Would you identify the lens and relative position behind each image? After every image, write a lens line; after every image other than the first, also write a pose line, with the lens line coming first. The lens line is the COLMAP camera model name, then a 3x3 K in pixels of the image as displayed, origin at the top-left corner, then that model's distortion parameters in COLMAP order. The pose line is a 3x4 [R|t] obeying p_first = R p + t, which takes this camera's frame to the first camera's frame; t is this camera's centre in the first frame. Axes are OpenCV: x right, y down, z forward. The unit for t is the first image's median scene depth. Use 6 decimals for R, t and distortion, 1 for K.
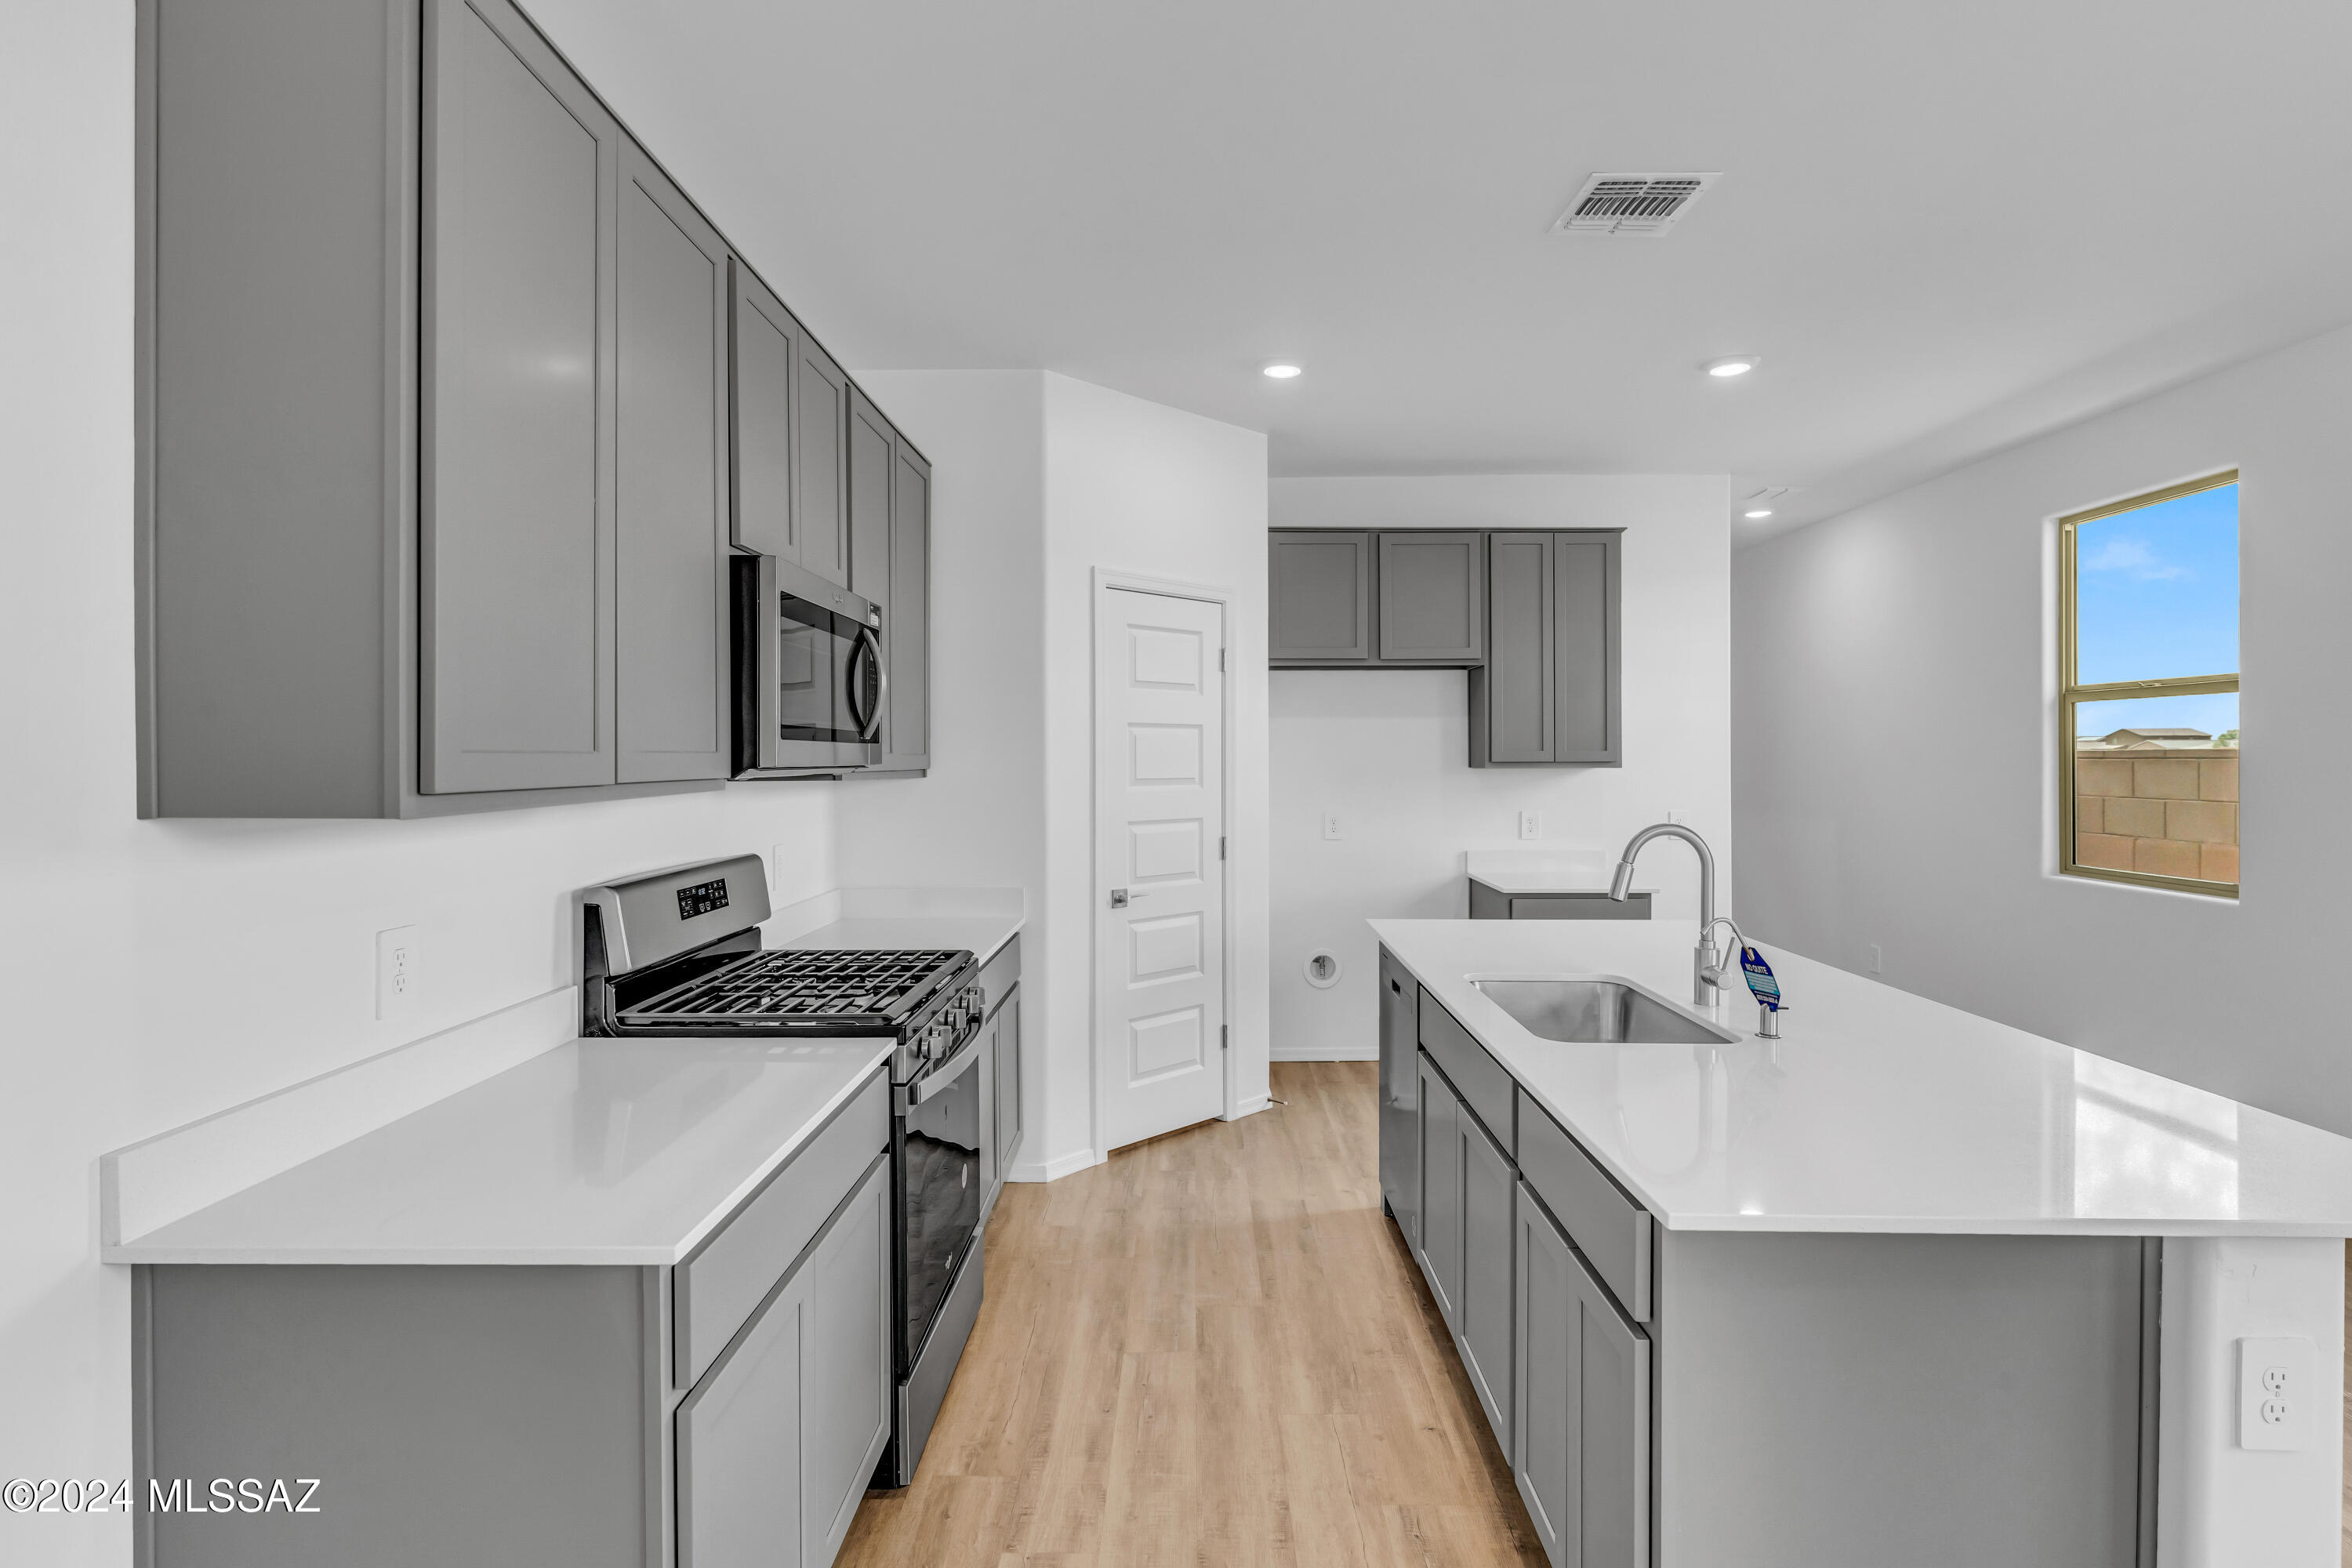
lens RADIAL K [[1162.5, 0, 1201.5], [0, 1162.5, 759.9], [0, 0, 1]] dist [0.000851, 0.000087]
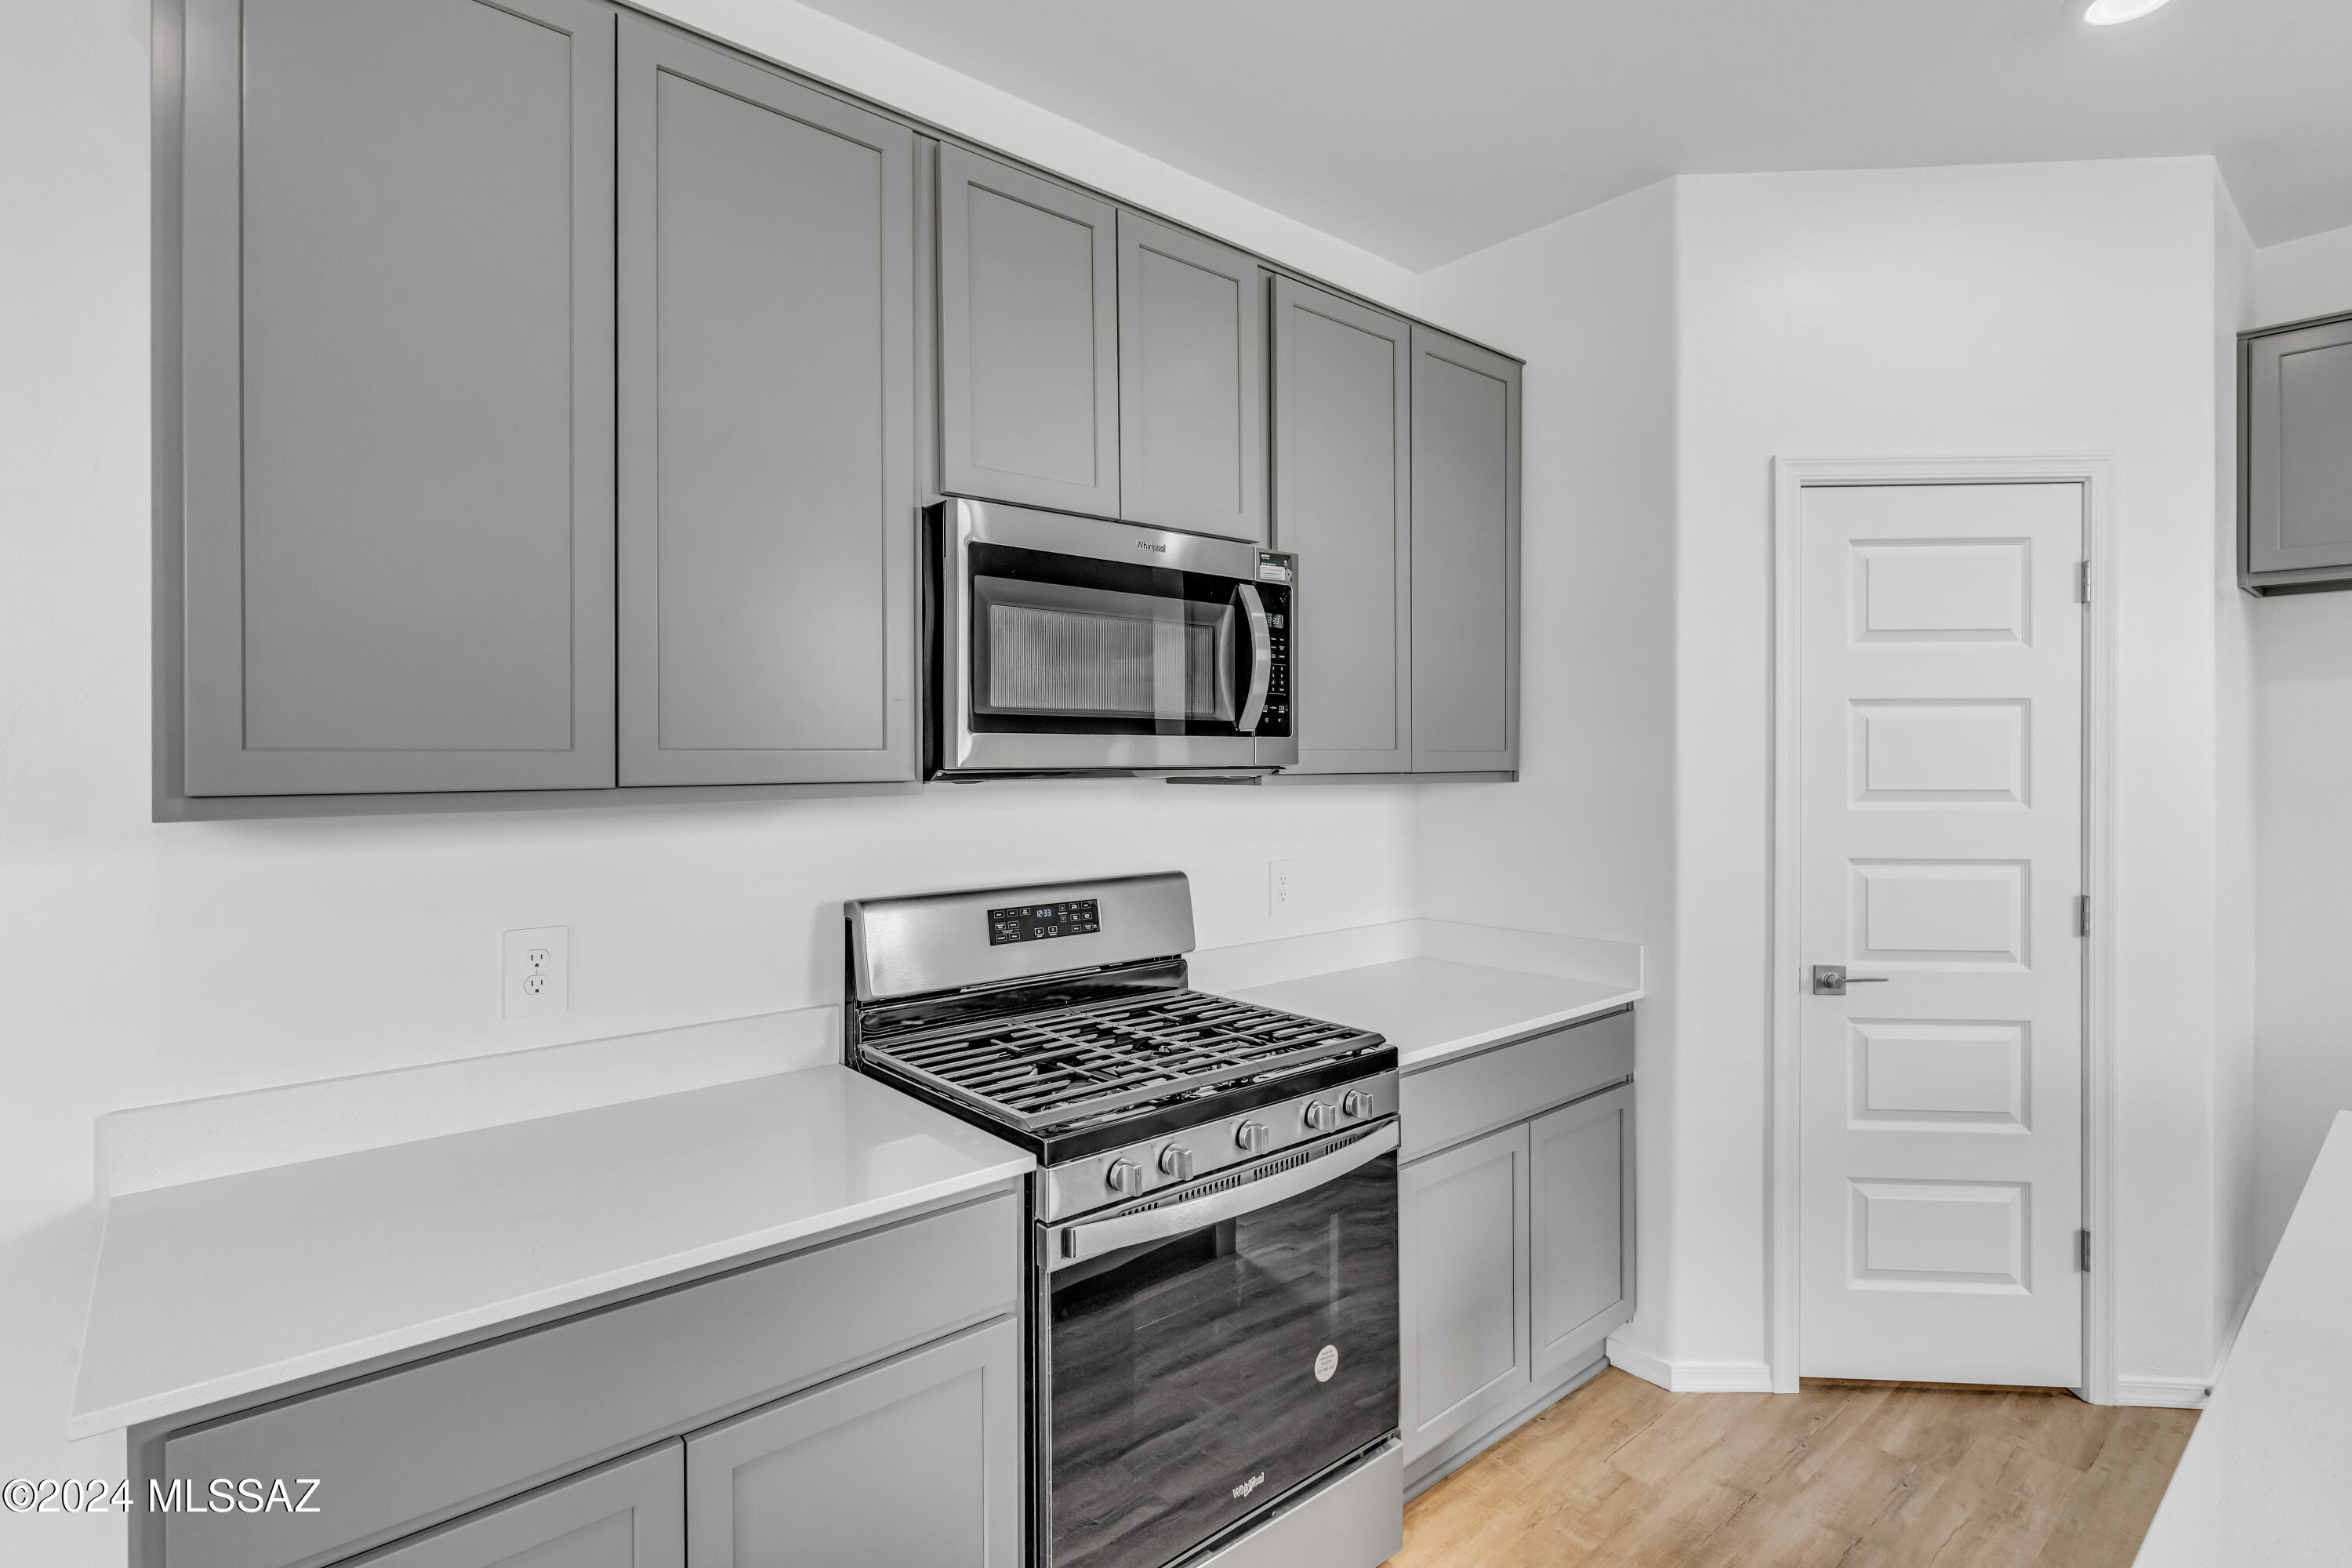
lens RADIAL K [[1142.1, 0, 1169.9], [0, 1142.1, 761.7], [0, 0, 1]] dist [-0.001120, -0.000364]
pose [[0.646765, 0.001904, -0.762687, 0.179935], [-0.000274, 0.999997, 0.002264, 0.000114], [0.762689, -0.001255, 0.646764, 0.355143]]
